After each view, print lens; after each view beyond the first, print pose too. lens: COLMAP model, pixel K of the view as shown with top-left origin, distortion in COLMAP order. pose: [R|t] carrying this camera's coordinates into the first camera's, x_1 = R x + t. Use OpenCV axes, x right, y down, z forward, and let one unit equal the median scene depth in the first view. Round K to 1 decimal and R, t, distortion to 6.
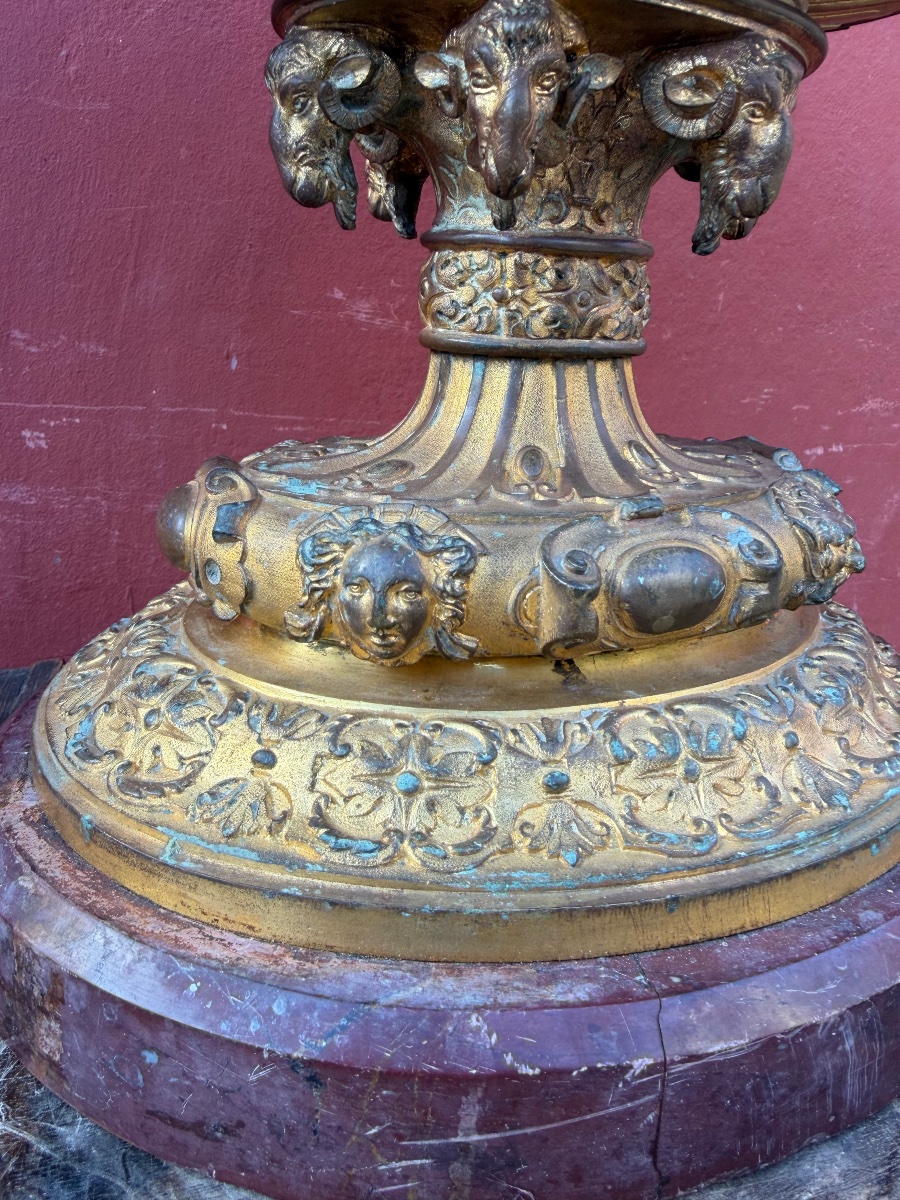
lens RADIAL K [[893.0, 0, 460.4], [0, 893.0, 499.7], [0, 0, 1]] dist [-0.019994, -0.001803]
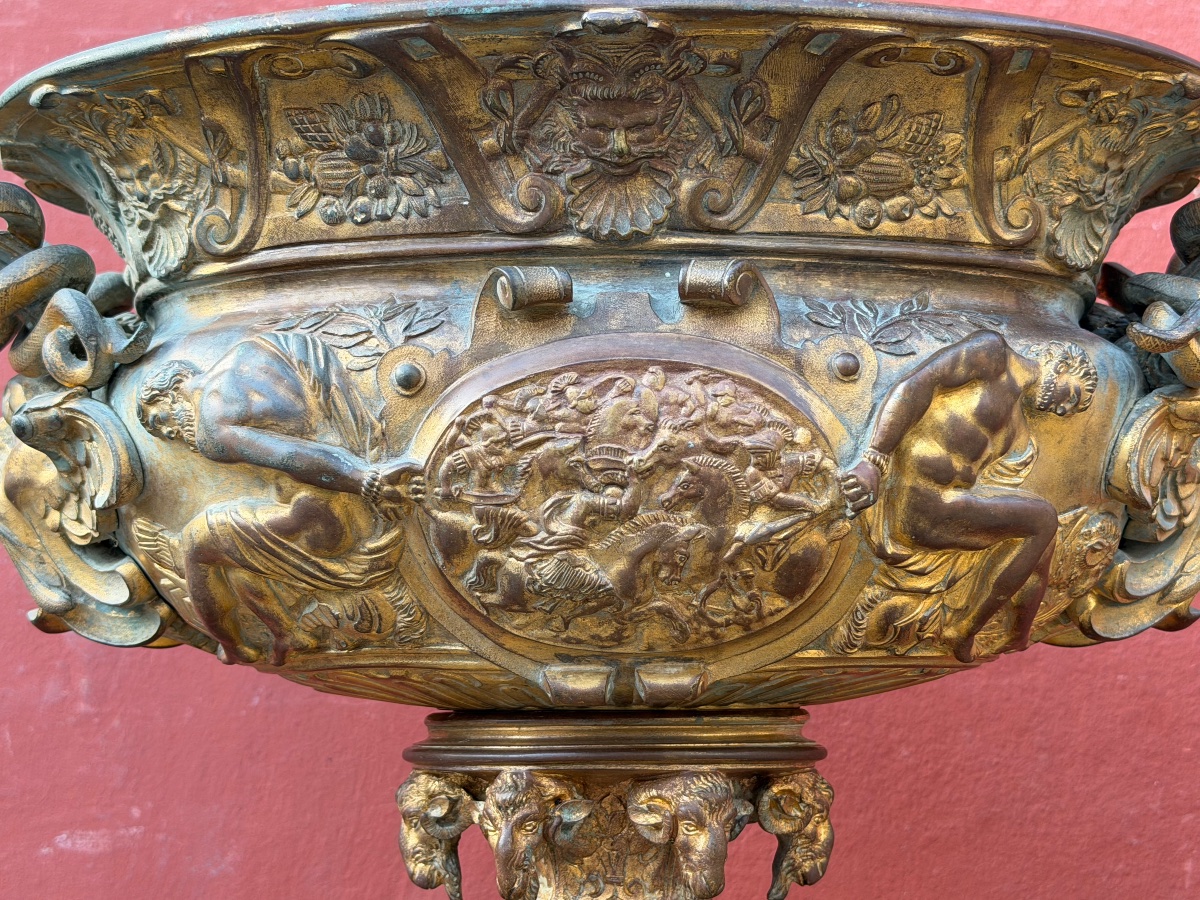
lens RADIAL K [[1923.2, 0, 600.0], [0, 1923.2, 450.0], [0, 0, 1]] dist [0.113340, -0.055472]
pose [[0.930563, -0.101373, -0.351818, 1.194586], [-0.033926, 0.932897, -0.358541, 0.099322], [0.364556, 0.345581, 0.864680, -1.711562]]
